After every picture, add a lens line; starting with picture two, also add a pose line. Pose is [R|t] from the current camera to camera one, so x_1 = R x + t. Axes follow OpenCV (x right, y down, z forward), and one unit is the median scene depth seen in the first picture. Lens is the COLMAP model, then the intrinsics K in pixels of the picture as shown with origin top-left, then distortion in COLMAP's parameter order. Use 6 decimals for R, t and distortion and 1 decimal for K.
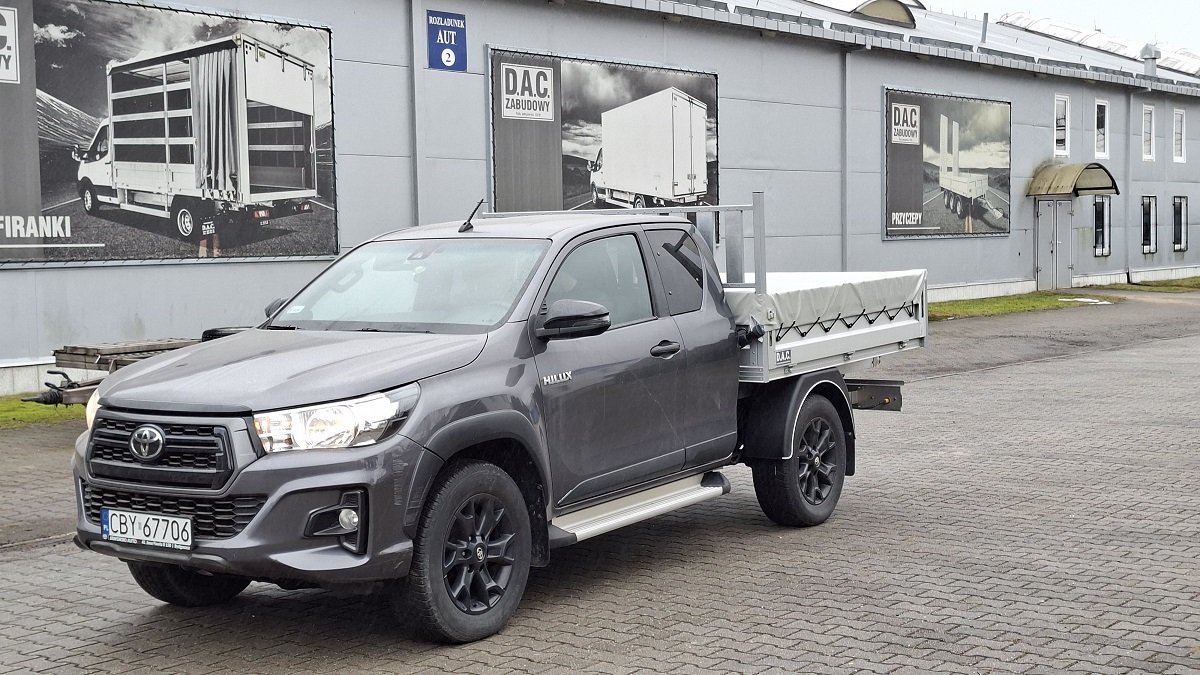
lens RADIAL K [[1602.8, 0, 552.7], [0, 1602.8, 332.4], [0, 0, 1]] dist [0.118941, 0.000000]
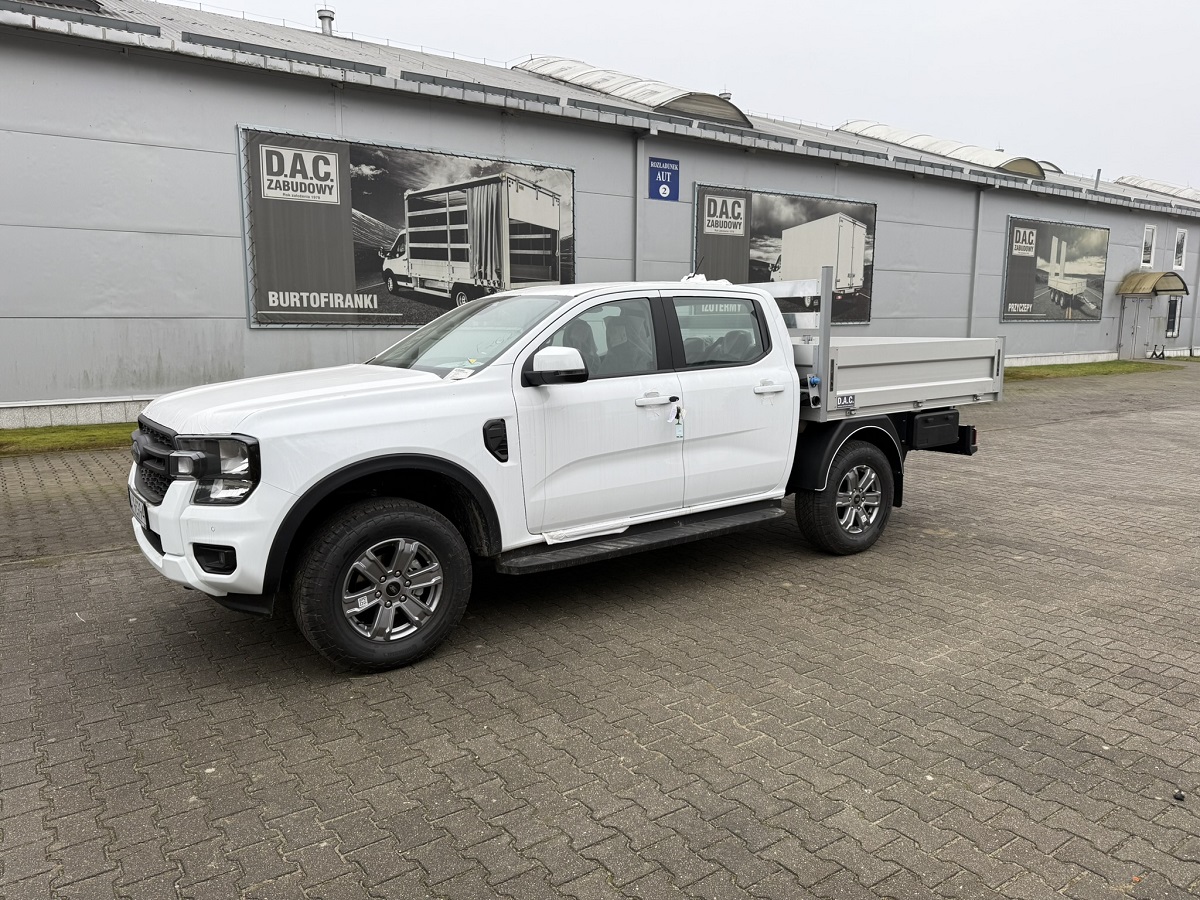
lens RADIAL K [[835.0, 0, 603.7], [0, 835.0, 457.4], [0, 0, 1]] dist [0.056411, -0.069553]
pose [[0.961256, 0.071529, -0.266214, 0.096760], [-0.040760, 0.992013, 0.119367, -0.016480], [0.272626, -0.103891, 0.956495, 0.206939]]
